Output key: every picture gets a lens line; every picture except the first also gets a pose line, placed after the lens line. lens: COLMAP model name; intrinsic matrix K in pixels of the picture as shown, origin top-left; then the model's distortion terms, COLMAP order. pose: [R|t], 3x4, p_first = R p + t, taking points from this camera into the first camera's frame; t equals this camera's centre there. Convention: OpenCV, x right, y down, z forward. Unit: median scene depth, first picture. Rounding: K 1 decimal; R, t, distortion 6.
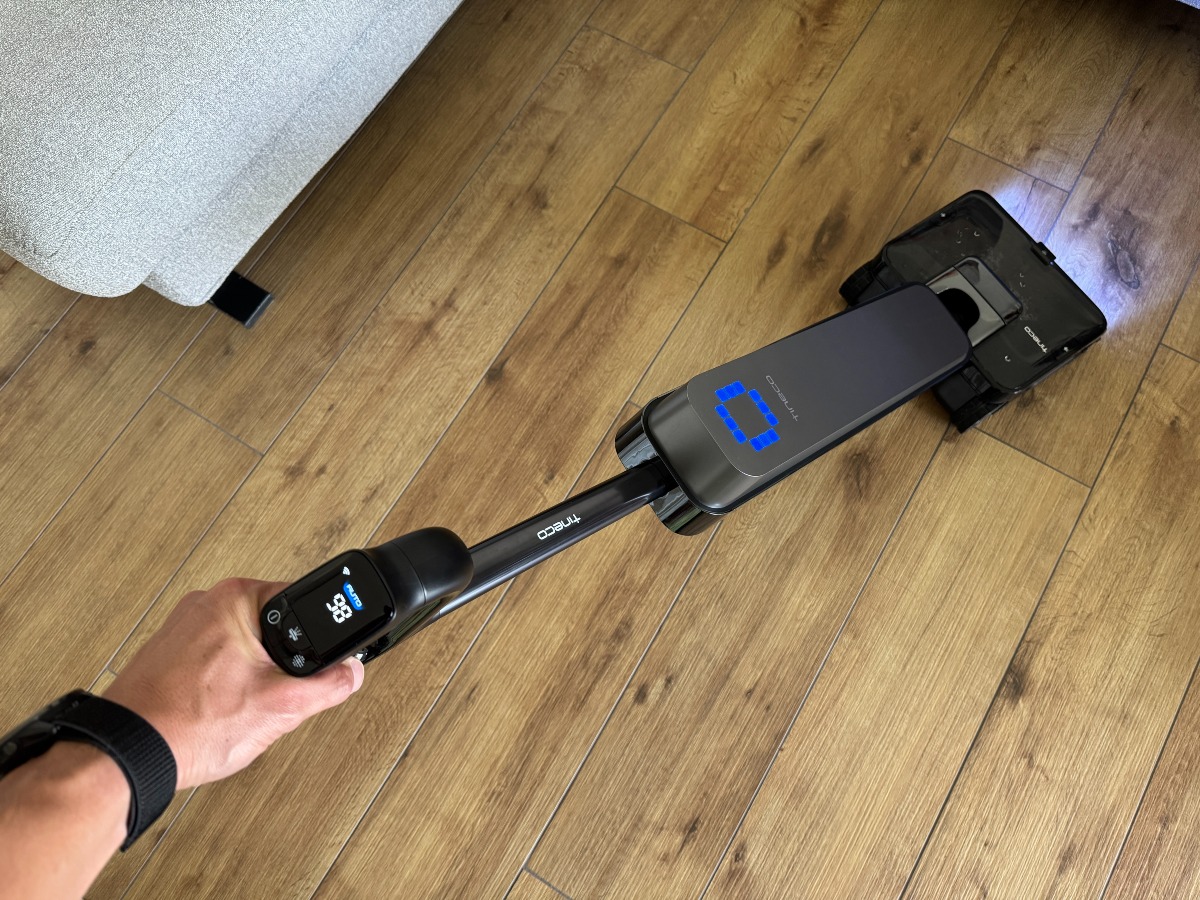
lens RADIAL K [[854.7, 0, 601.9], [0, 854.7, 450.3], [0, 0, 1]] dist [0.085017, -0.141130]
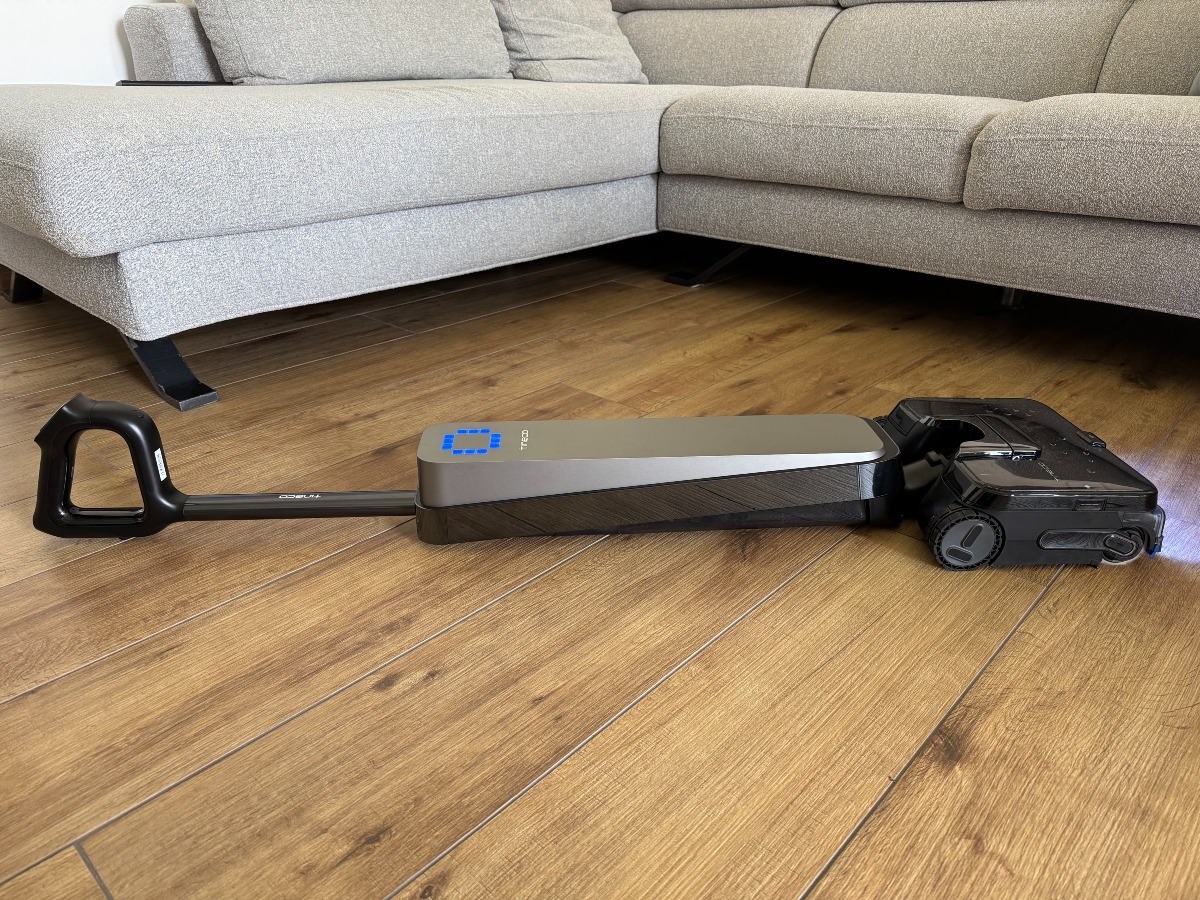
lens RADIAL K [[841.5, 0, 596.1], [0, 841.5, 454.8], [0, 0, 1]] dist [0.086296, -0.142160]
pose [[0.979078, 0.113274, -0.169042, 0.271827], [-0.200810, 0.672113, -0.712699, 0.547611], [0.032885, 0.731733, 0.680798, 0.365365]]
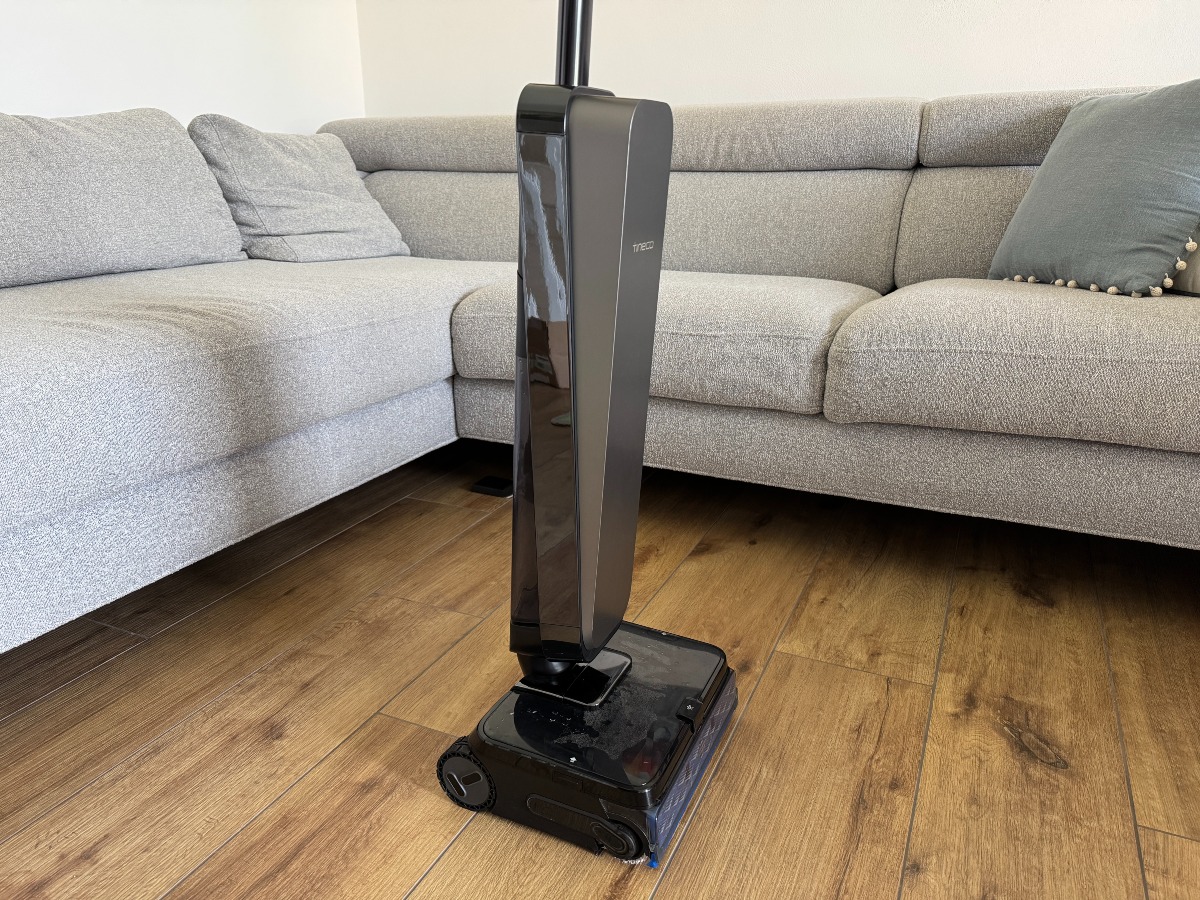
lens RADIAL K [[841.5, 0, 596.1], [0, 841.5, 454.8], [0, 0, 1]] dist [0.086296, -0.142160]
pose [[0.993946, -0.011211, 0.109298, 0.139152], [0.094878, 0.589238, -0.802369, 0.206347], [-0.055407, 0.807882, 0.586734, 0.375777]]
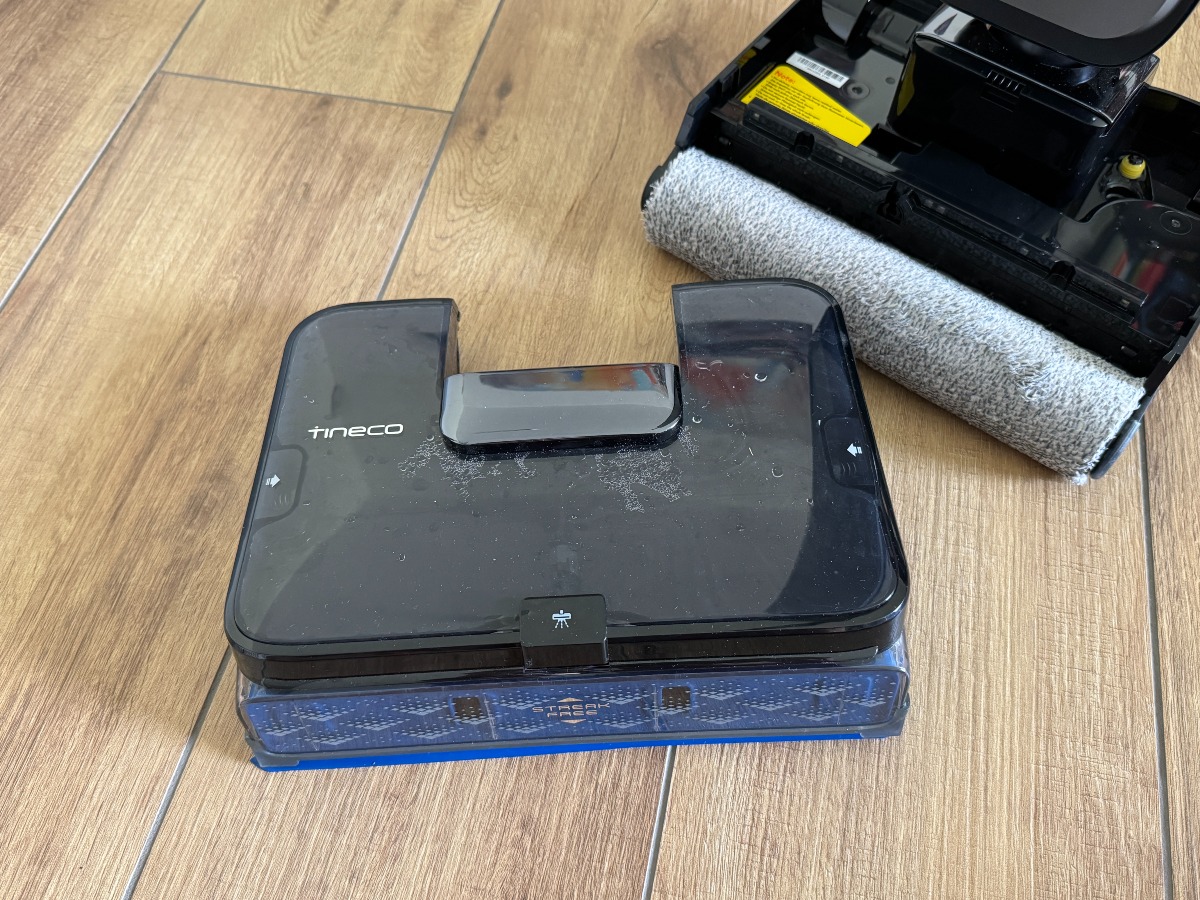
lens RADIAL K [[1009.5, 0, 596.9], [0, 1009.5, 455.4], [0, 0, 1]] dist [-0.001656, -0.027462]
pose [[0.945013, -0.268308, 0.186979, 0.095602], [0.304951, 0.929495, -0.207469, 0.306421], [-0.118131, 0.253081, 0.960206, 0.511479]]
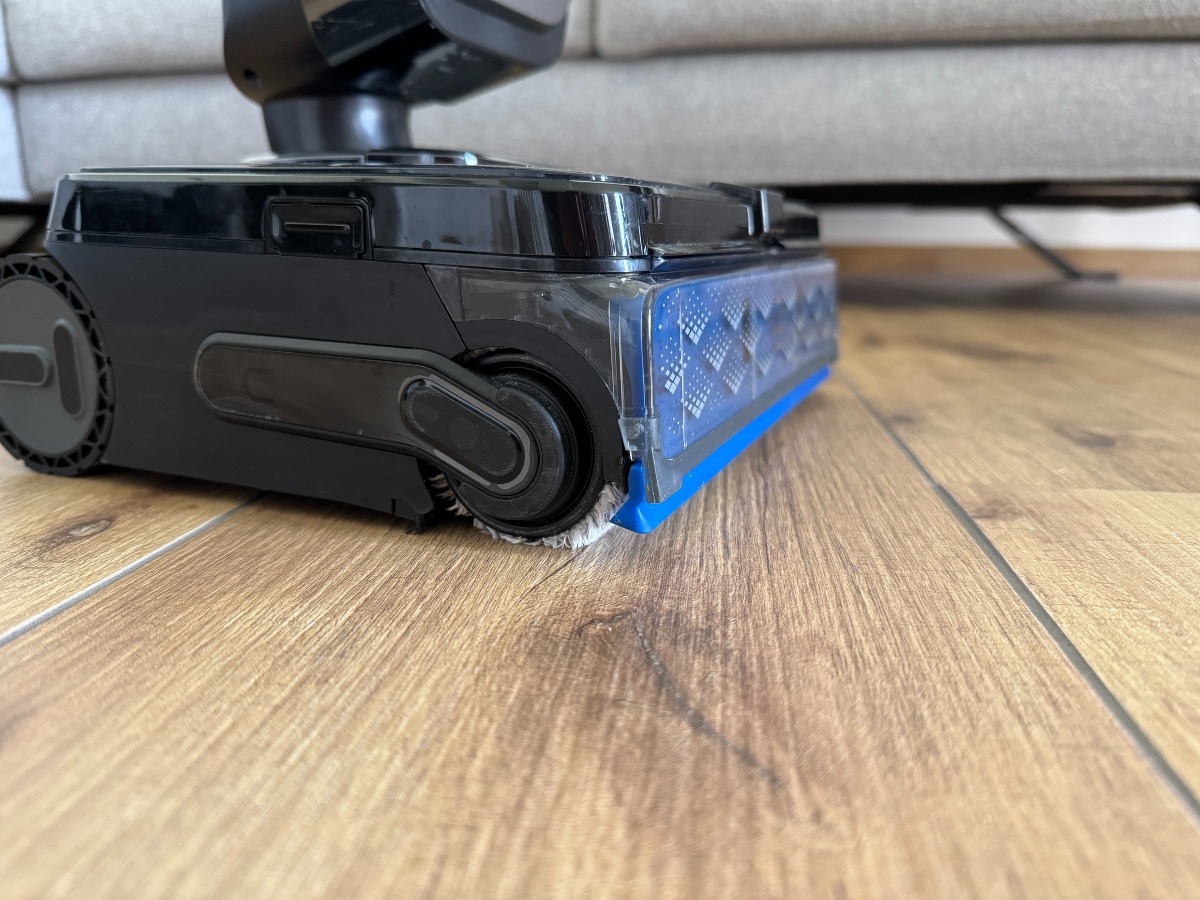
lens RADIAL K [[892.1, 0, 599.6], [0, 892.1, 409.5], [0, 0, 1]] dist [0.080470, -0.165546]
pose [[0.917020, -0.036383, 0.397179, 0.227115], [0.368468, 0.458454, -0.808734, 0.107189], [-0.152665, 0.887973, 0.433817, 0.867501]]
